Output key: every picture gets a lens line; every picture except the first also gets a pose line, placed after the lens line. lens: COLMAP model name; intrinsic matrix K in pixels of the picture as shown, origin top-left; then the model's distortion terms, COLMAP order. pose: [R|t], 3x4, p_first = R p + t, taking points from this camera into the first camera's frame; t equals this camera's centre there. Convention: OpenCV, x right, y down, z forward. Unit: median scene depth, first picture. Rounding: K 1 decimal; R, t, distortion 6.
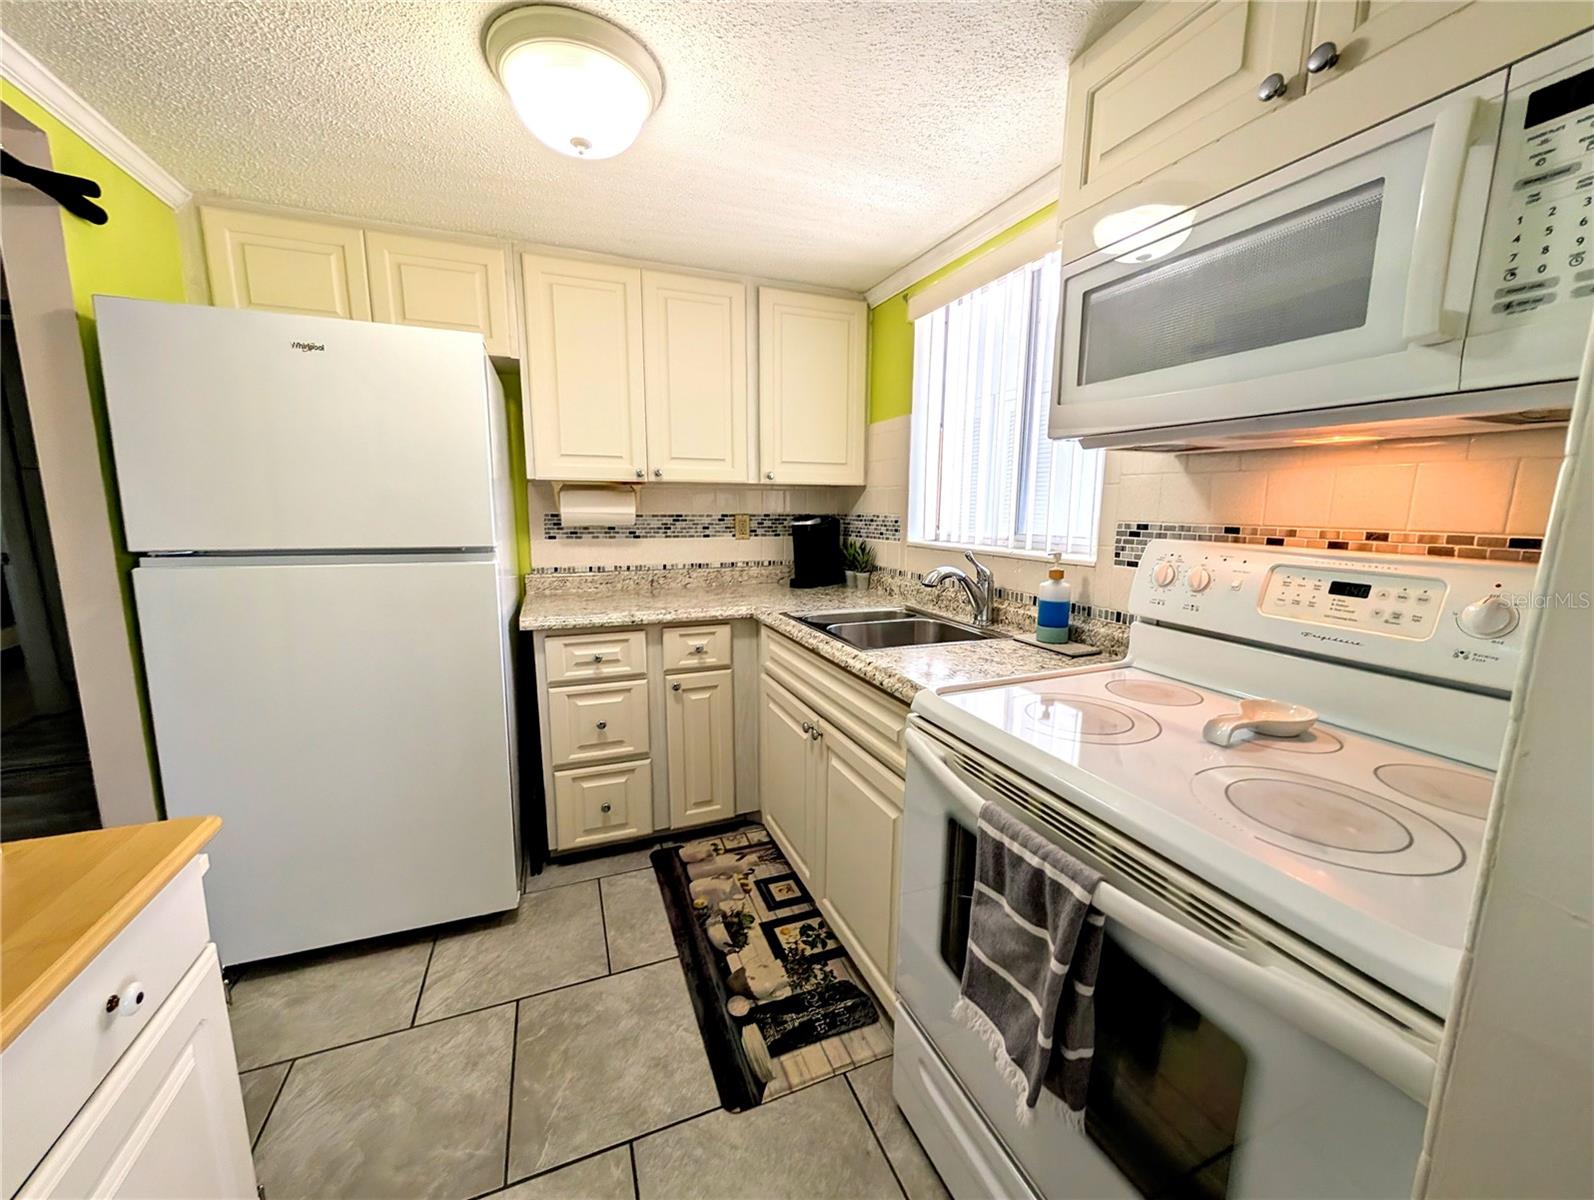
lens RADIAL K [[607.1, 0, 797.5], [0, 607.1, 597.2], [0, 0, 1]] dist [0.001640, -0.000763]
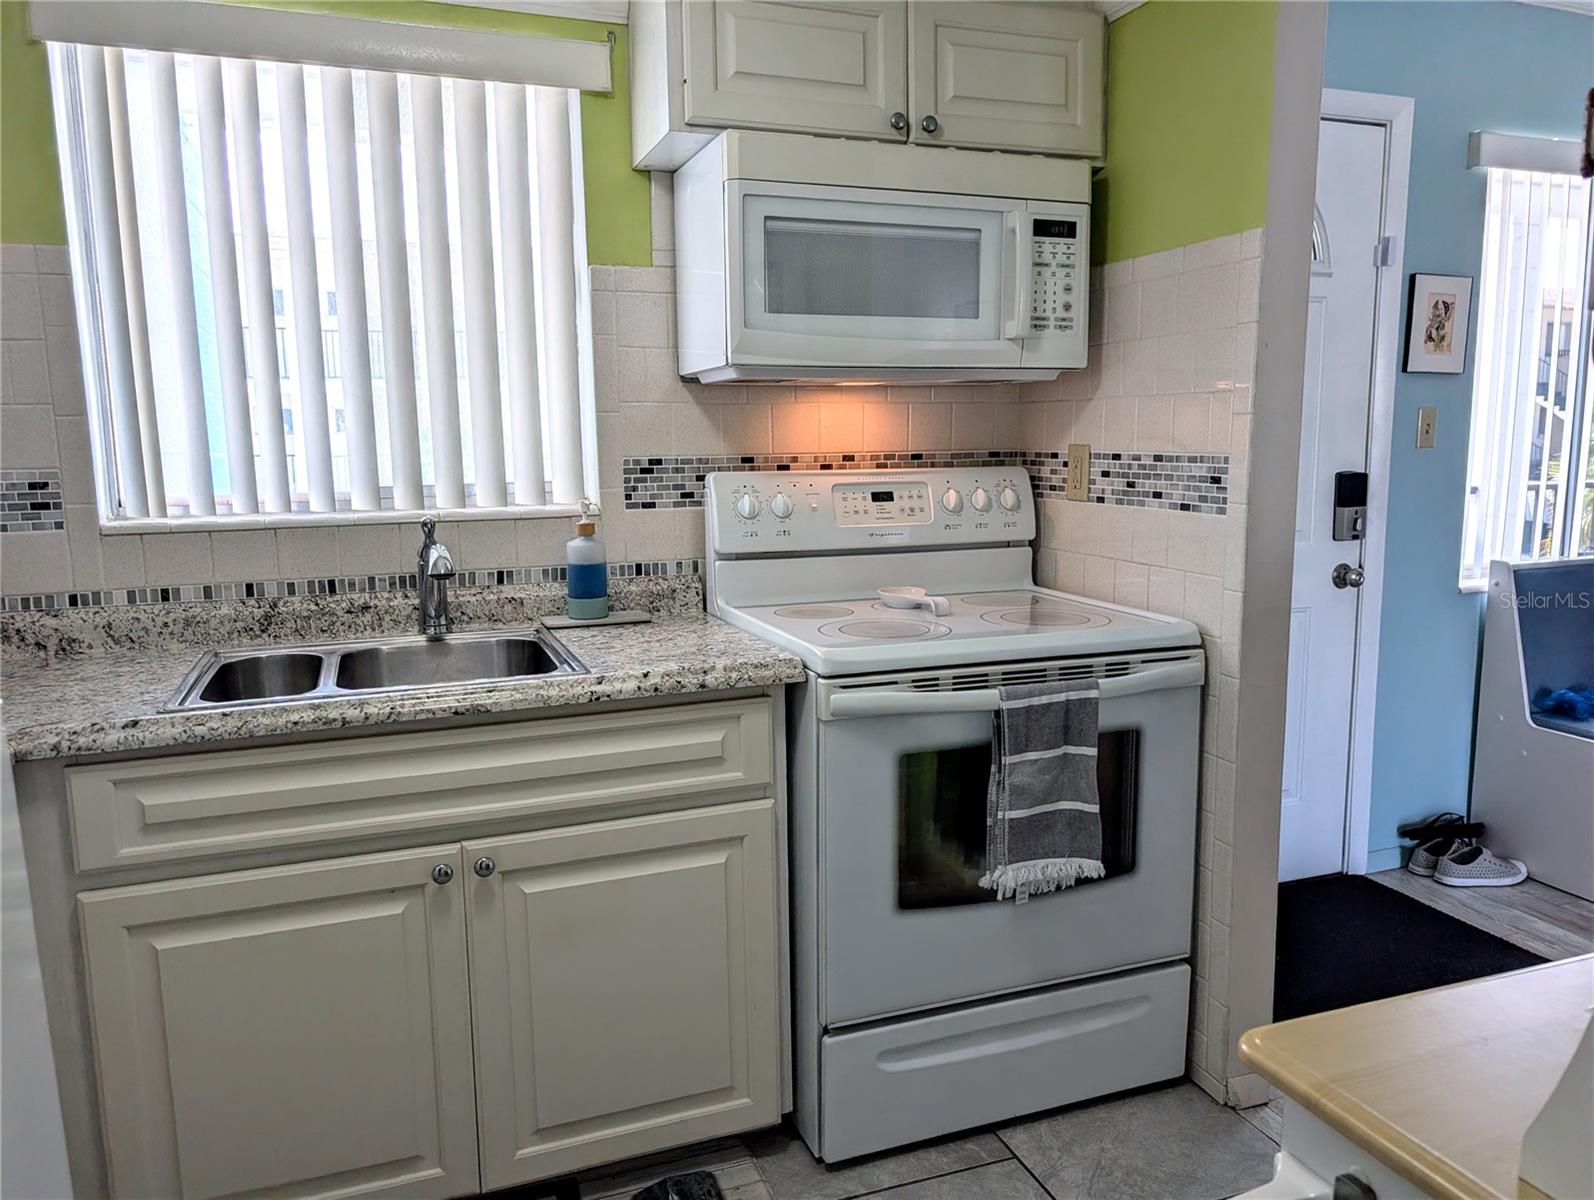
lens RADIAL K [[1156.4, 0, 793.7], [0, 1156.4, 608.0], [0, 0, 1]] dist [0.019954, -0.014771]
pose [[0.022198, -0.156071, 0.987496, -1.046233], [0.164777, 0.974803, 0.150361, -0.119461], [-0.986081, 0.159379, 0.047355, 0.703146]]
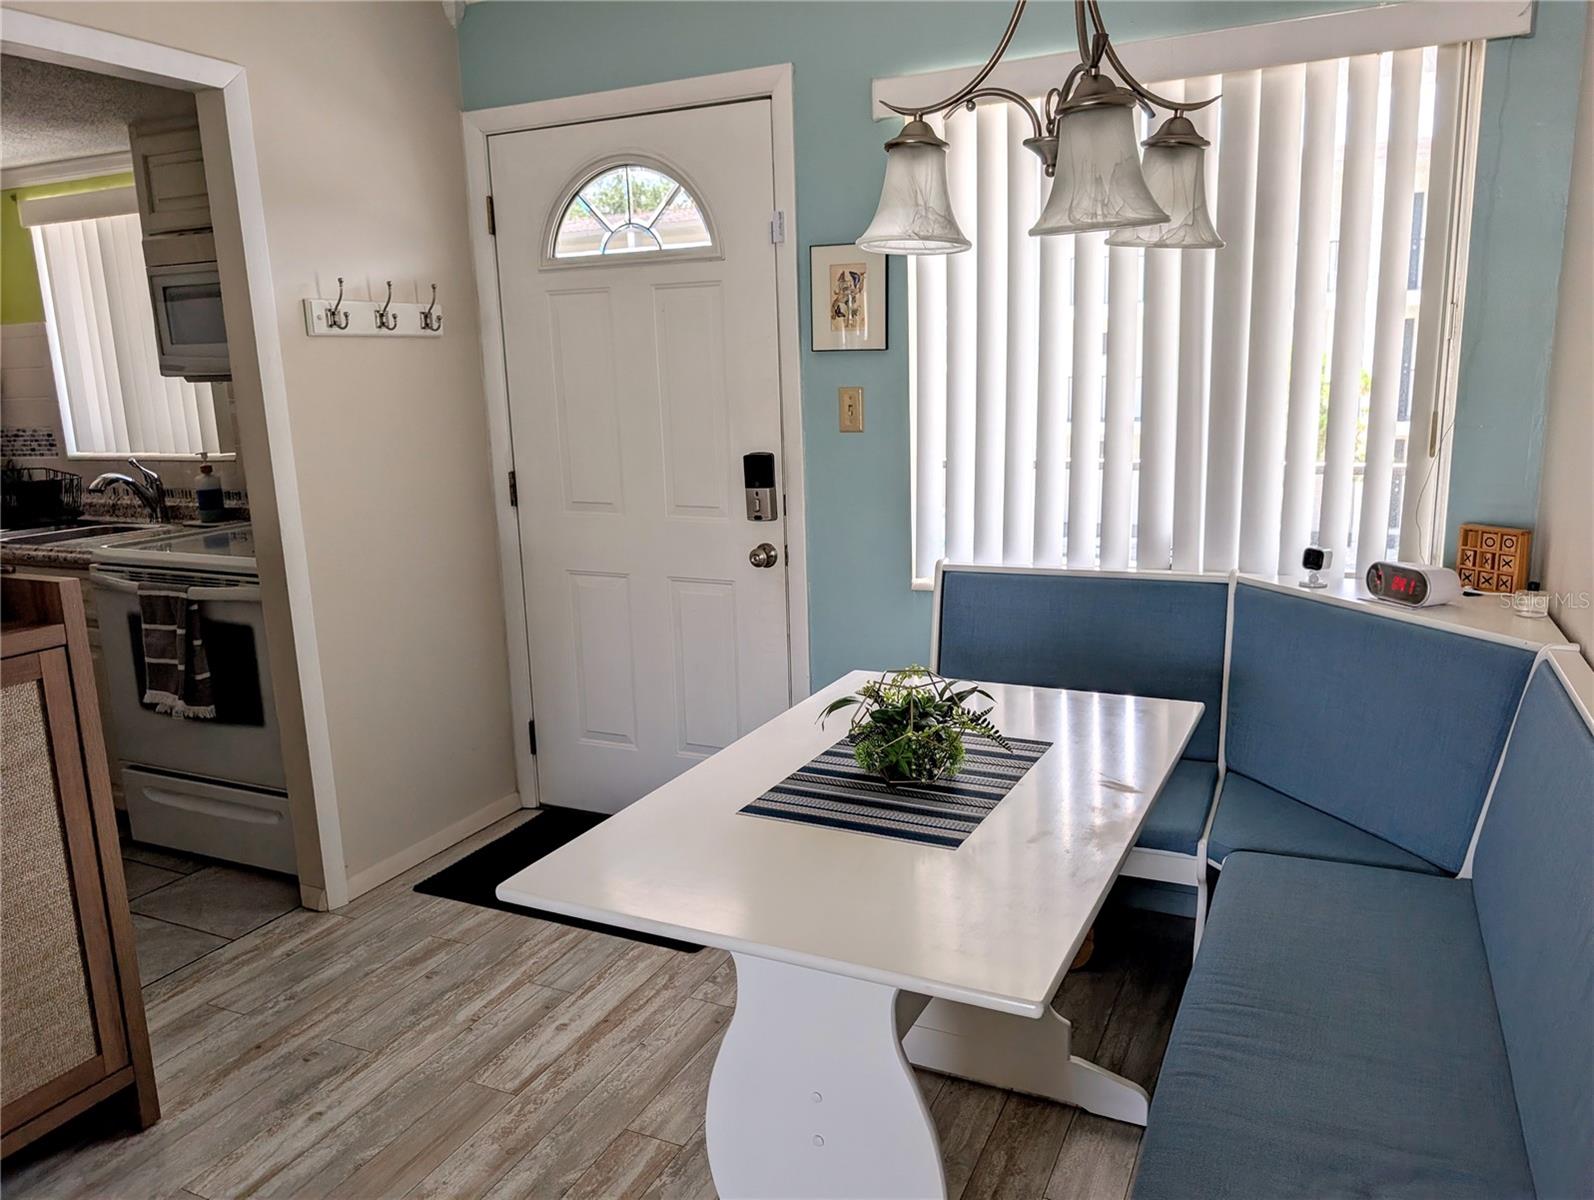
lens RADIAL K [[1156.4, 0, 811.3], [0, 1156.4, 614.9], [0, 0, 1]] dist [0.019954, -0.014771]
pose [[0.735784, -0.168207, 0.655995, -0.309038], [0.135659, 0.985638, 0.100573, 0.199759], [-0.663490, 0.014991, 0.748035, -1.751615]]
